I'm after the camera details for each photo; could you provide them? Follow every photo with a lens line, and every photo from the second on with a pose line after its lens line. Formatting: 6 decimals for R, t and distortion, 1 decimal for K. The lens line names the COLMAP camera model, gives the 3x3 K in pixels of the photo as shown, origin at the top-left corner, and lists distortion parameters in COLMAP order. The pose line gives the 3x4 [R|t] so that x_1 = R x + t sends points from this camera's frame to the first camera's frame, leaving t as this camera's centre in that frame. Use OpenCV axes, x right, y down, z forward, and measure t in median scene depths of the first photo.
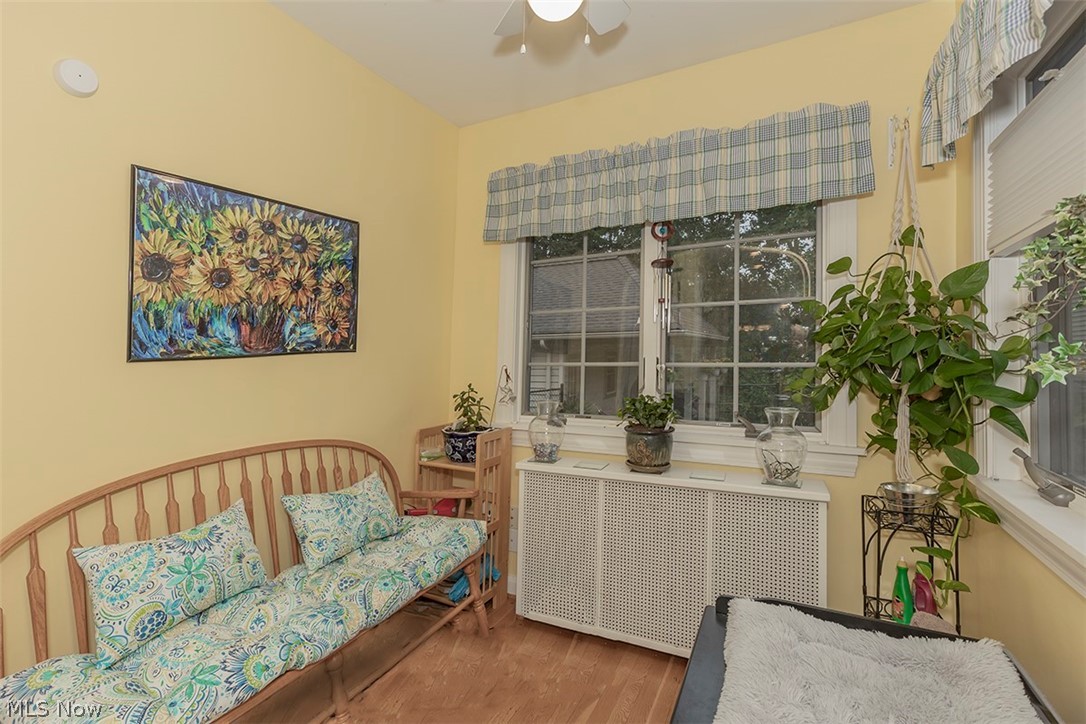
lens RADIAL K [[469.6, 0, 537.1], [0, 469.6, 329.9], [0, 0, 1]] dist [0.000647, 0.000107]
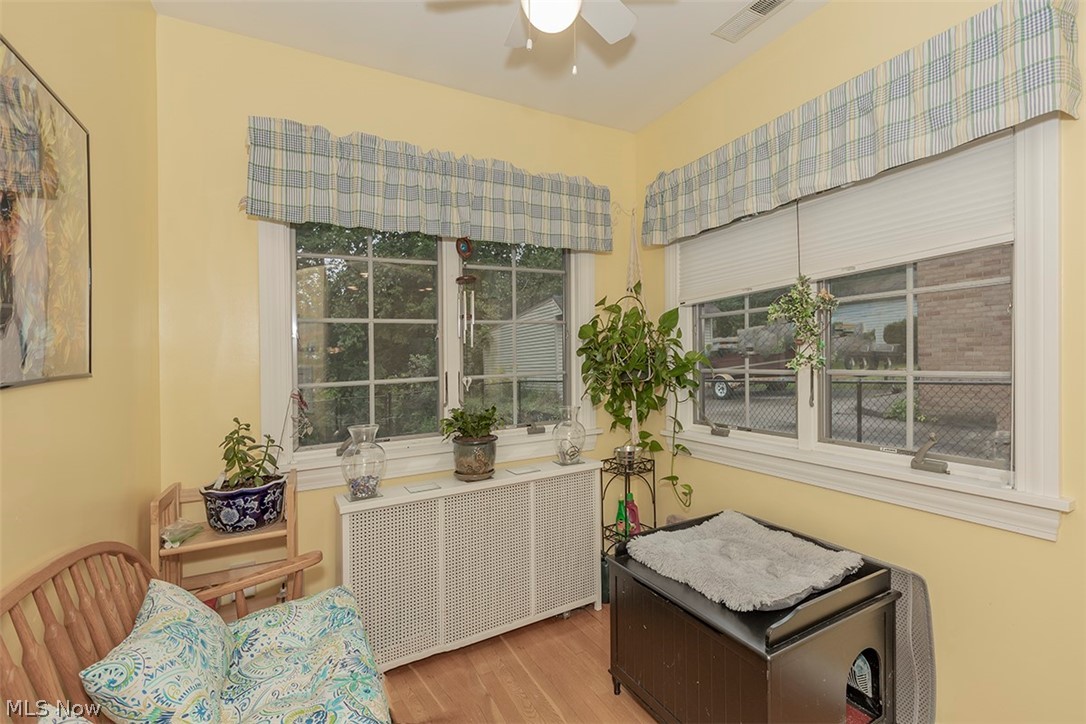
lens RADIAL K [[478.9, 0, 541.1], [0, 478.9, 374.3], [0, 0, 1]] dist [-0.001280, -0.000029]
pose [[0.570769, -0.033351, 0.820433, -0.558436], [-0.011947, 0.998732, 0.048911, 0.012295], [-0.821024, -0.037719, 0.569647, 0.280357]]
